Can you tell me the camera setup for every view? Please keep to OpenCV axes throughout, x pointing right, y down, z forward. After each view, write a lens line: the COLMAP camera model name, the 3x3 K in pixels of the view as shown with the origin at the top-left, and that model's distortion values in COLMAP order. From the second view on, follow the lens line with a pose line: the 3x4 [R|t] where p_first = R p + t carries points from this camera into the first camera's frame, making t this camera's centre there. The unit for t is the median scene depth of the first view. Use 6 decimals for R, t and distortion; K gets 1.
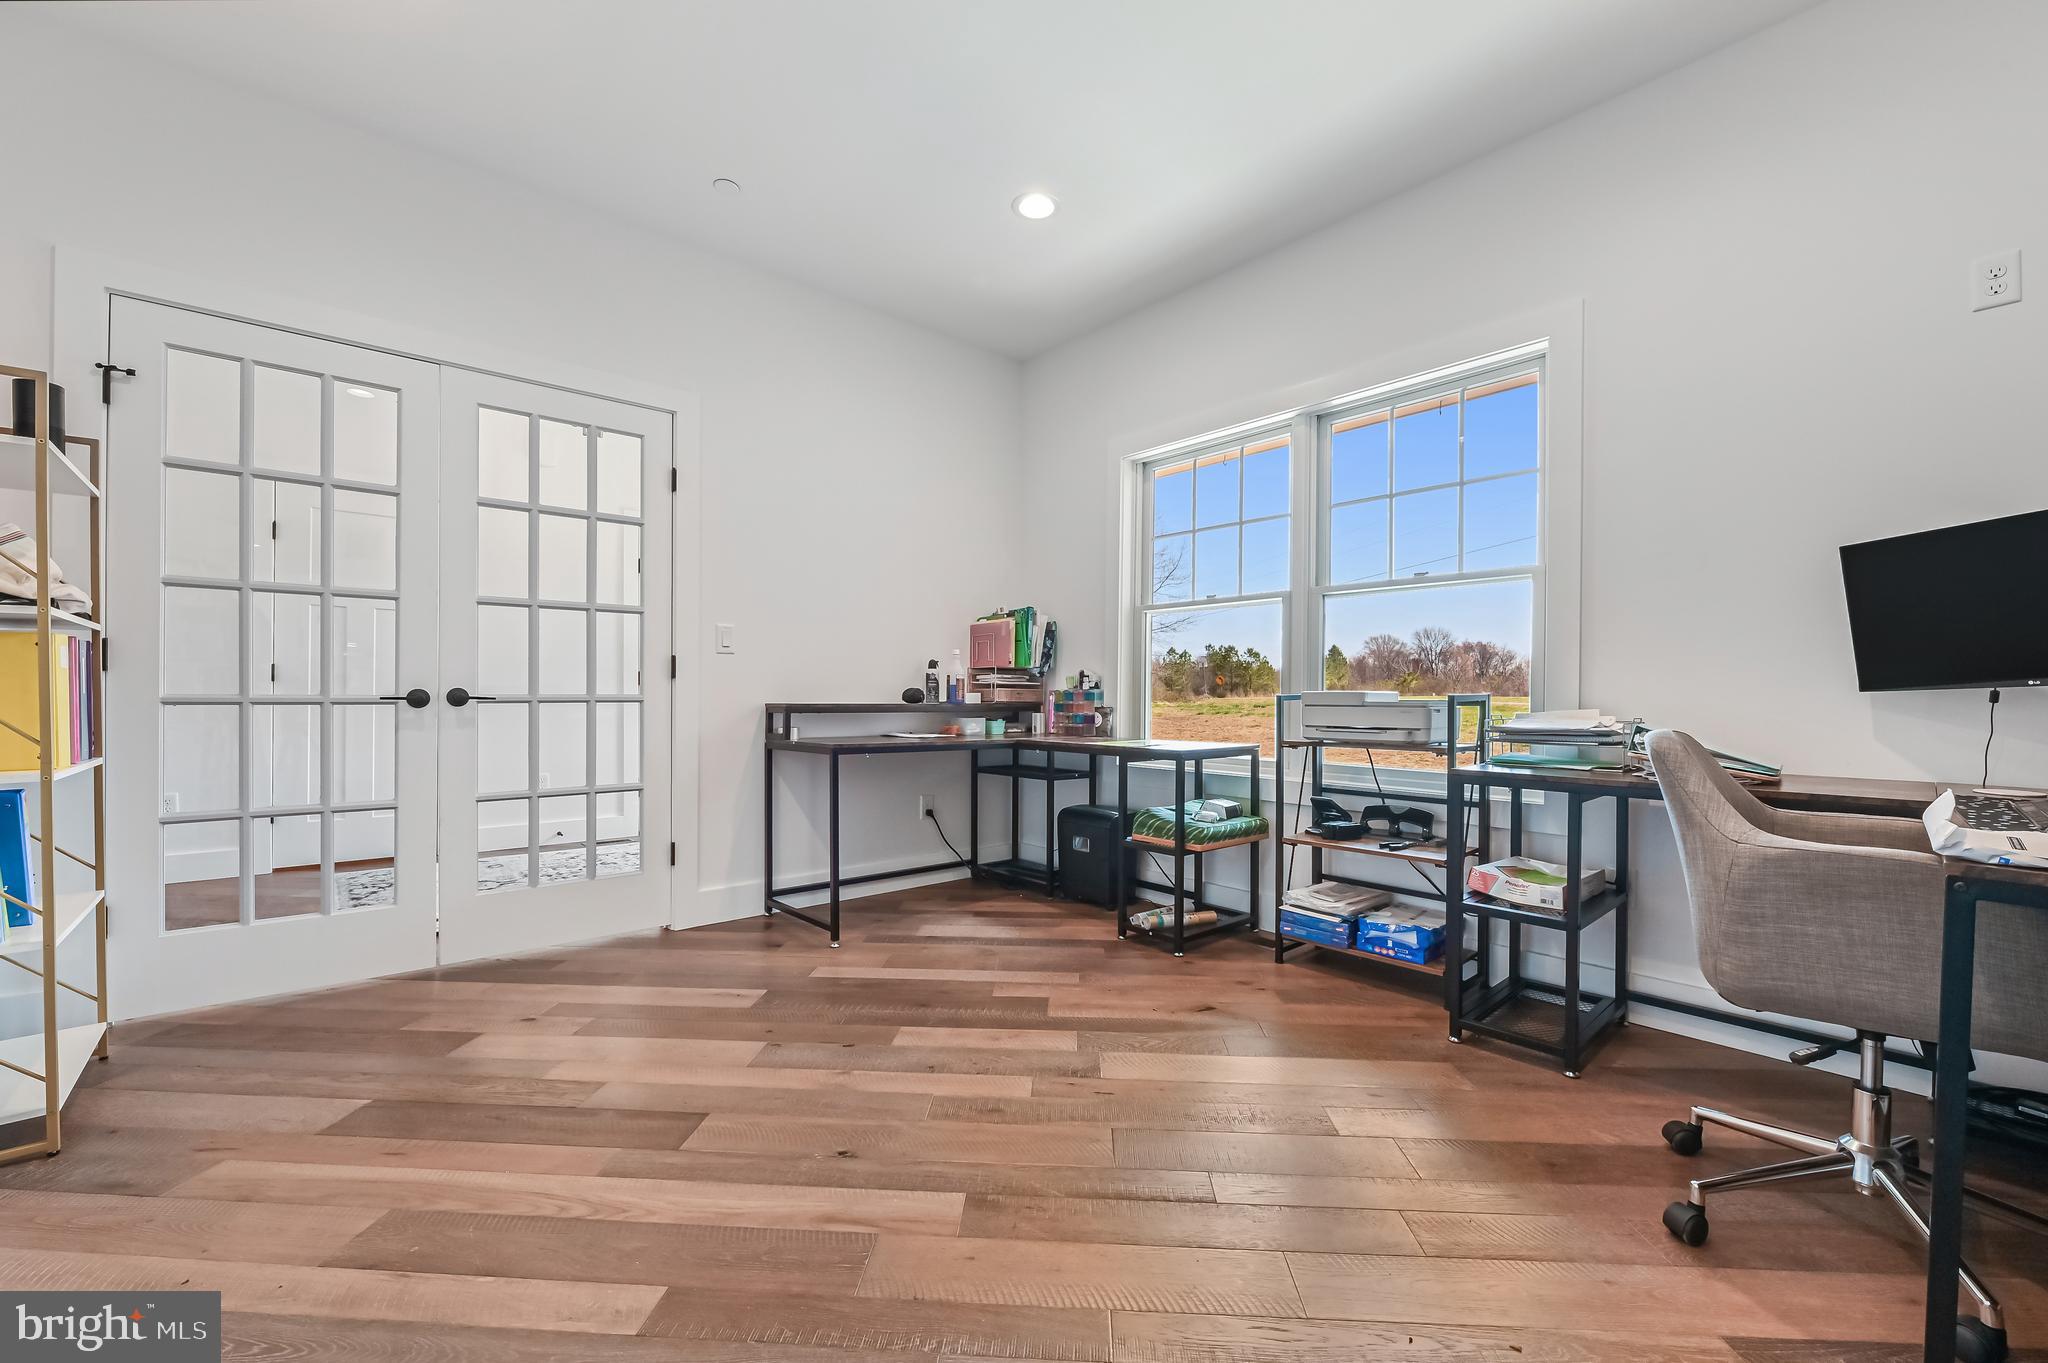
lens RADIAL K [[794.7, 0, 1024.0], [0, 794.7, 681.5], [0, 0, 1]] dist [-0.002253, -0.000163]
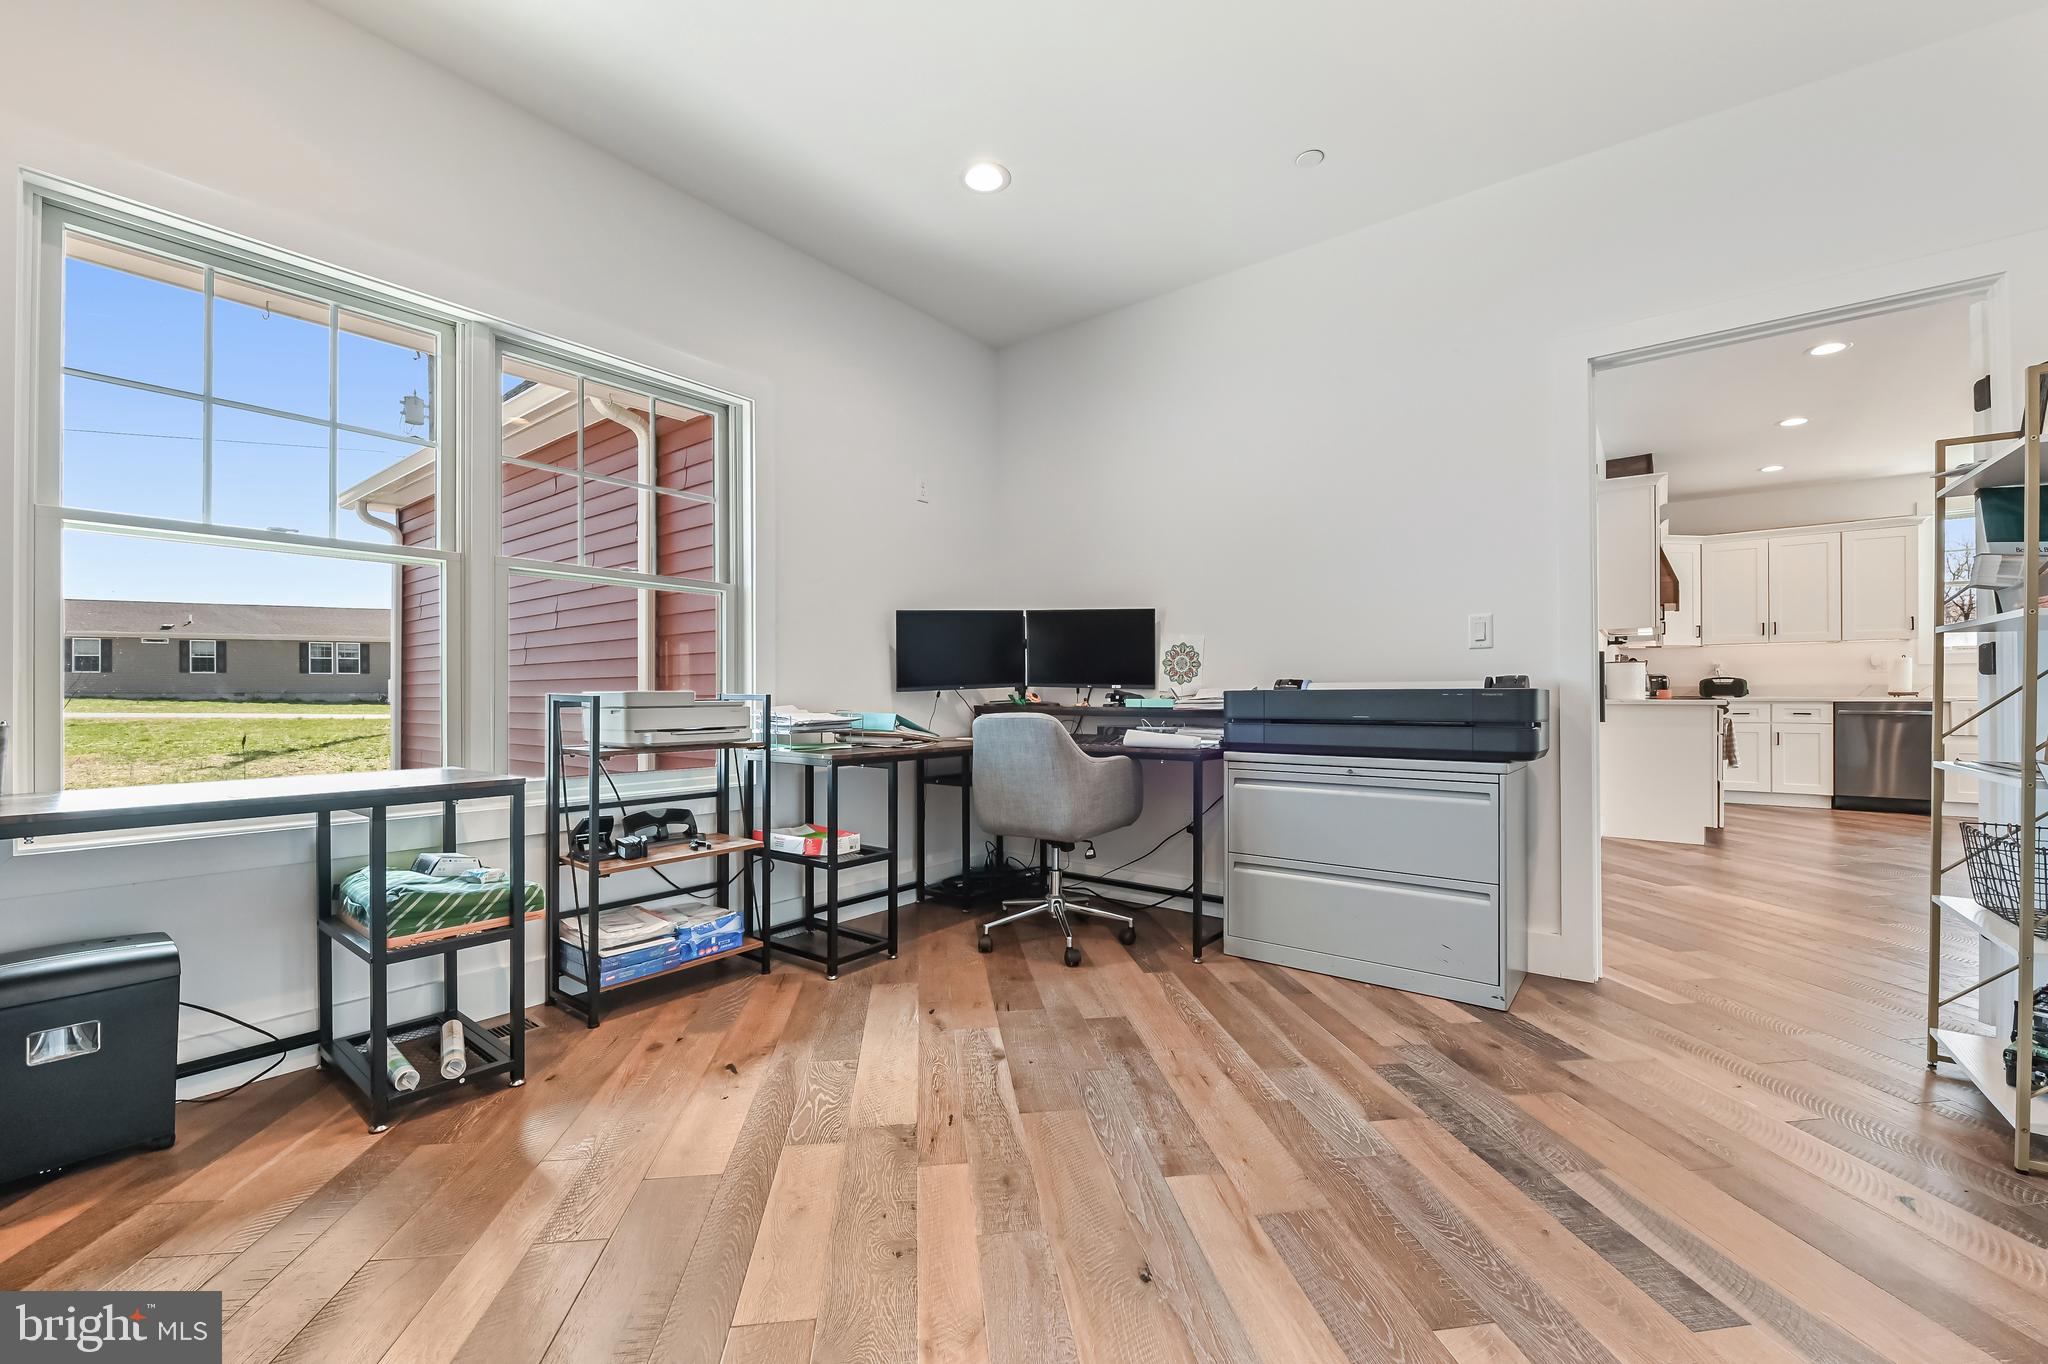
lens RADIAL K [[820.0, 0, 1024.0], [0, 820.0, 682.0], [0, 0, 1]] dist [0.004422, 0.000173]
pose [[-0.183654, 0.017133, 0.982842, -0.743443], [-0.006499, 0.999805, -0.018643, 0.022769], [-0.982969, -0.009811, -0.183507, 0.940650]]
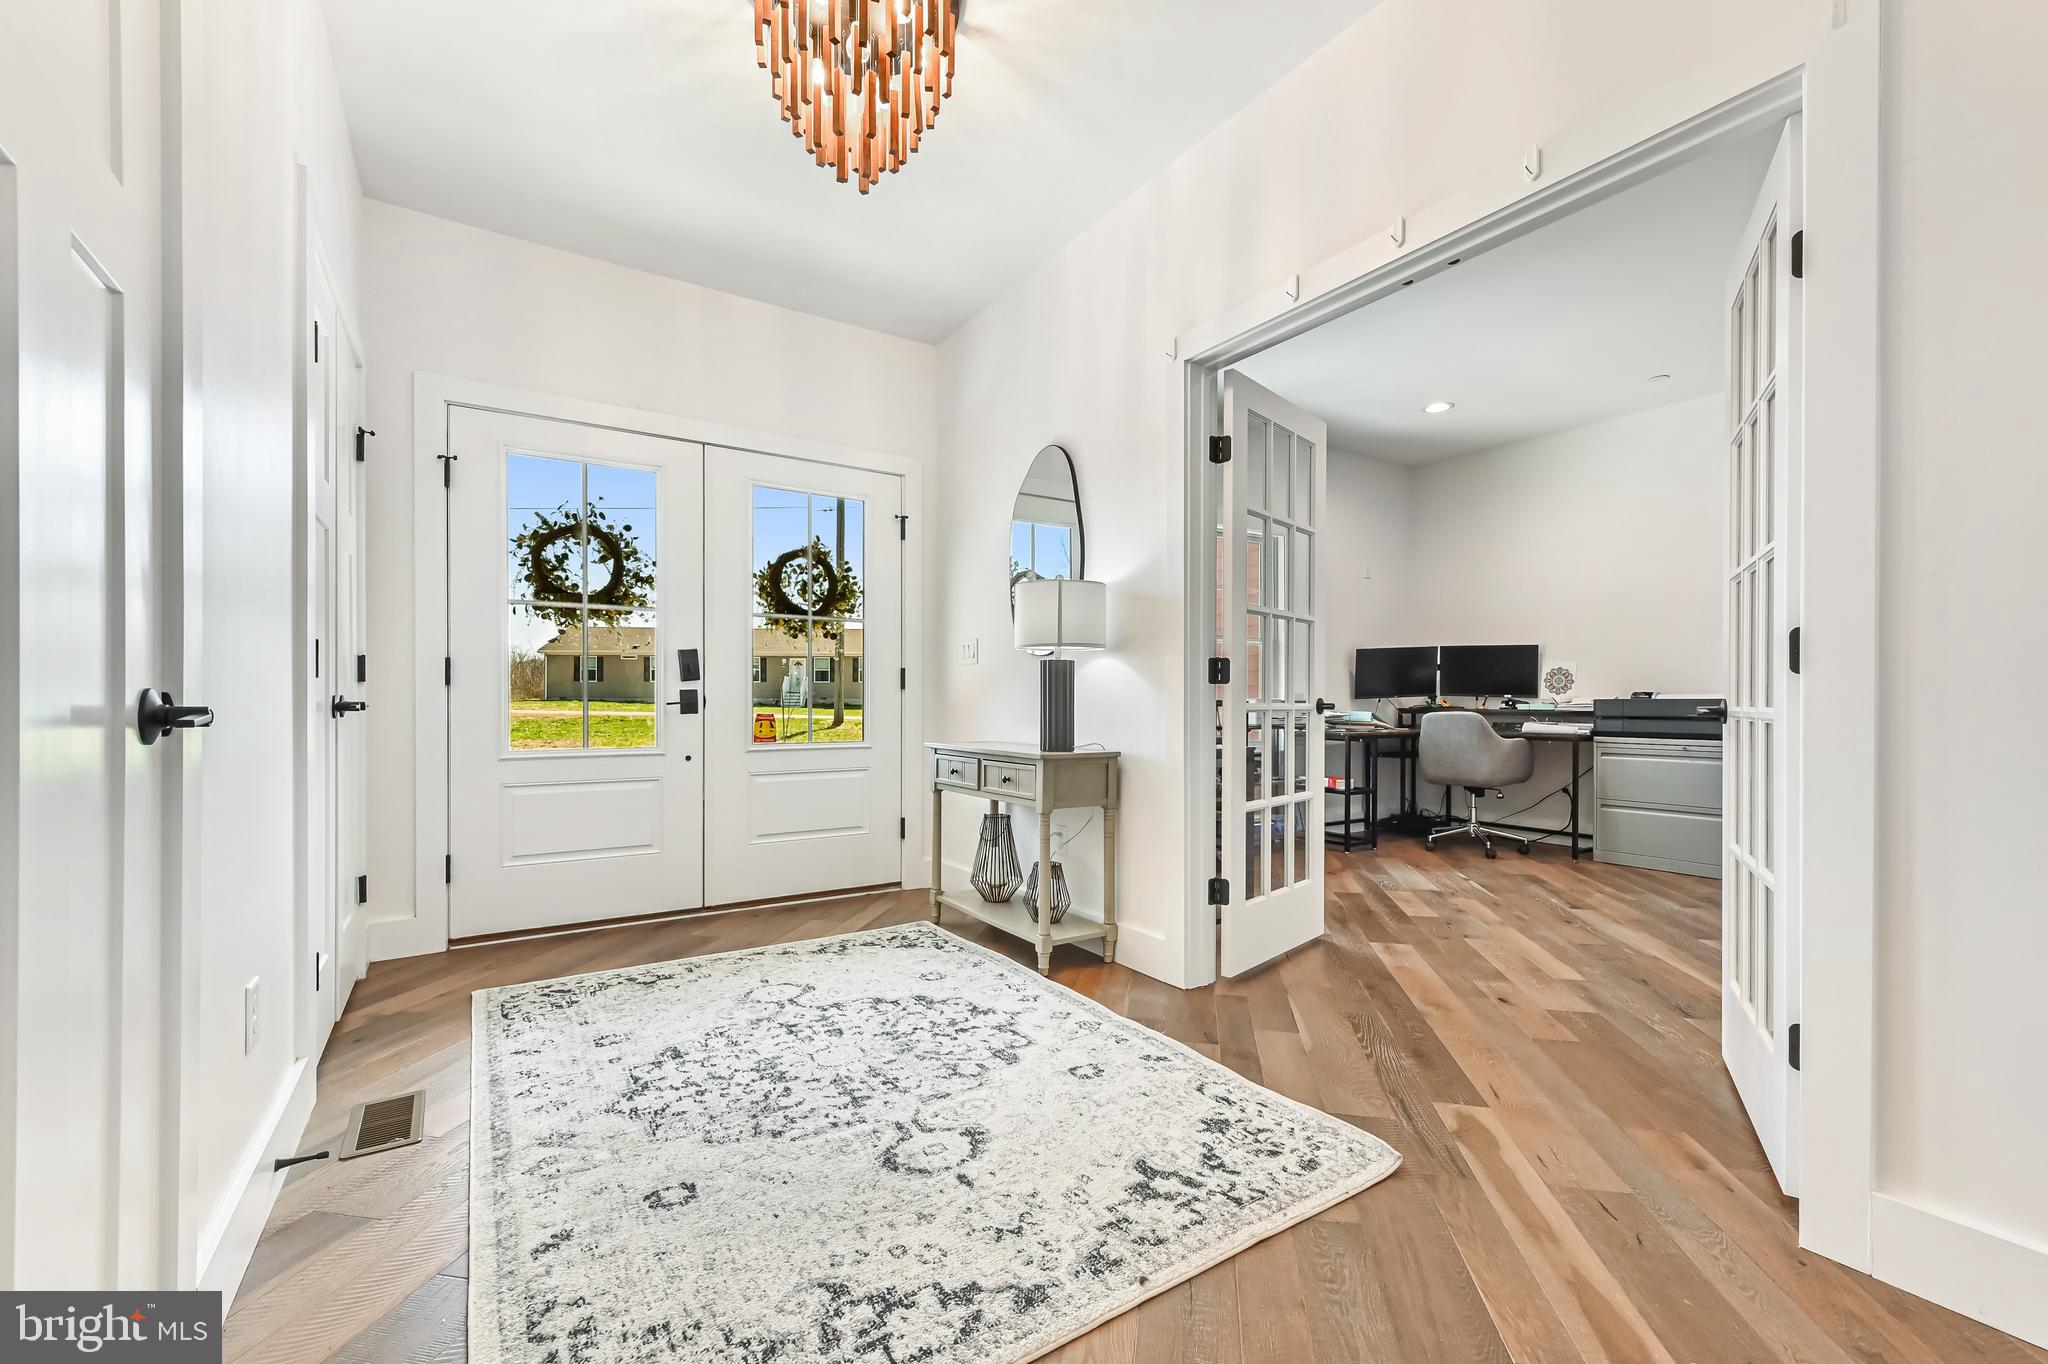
lens RADIAL K [[837.3, 0, 1024.0], [0, 837.3, 682.0], [0, 0, 1]] dist [0.023054, 0.000052]
pose [[0.154766, 0.022542, 0.987694, -1.993667], [-0.009491, 0.999727, -0.021330, 0.026484], [-0.987906, -0.006073, 0.154937, 1.545227]]
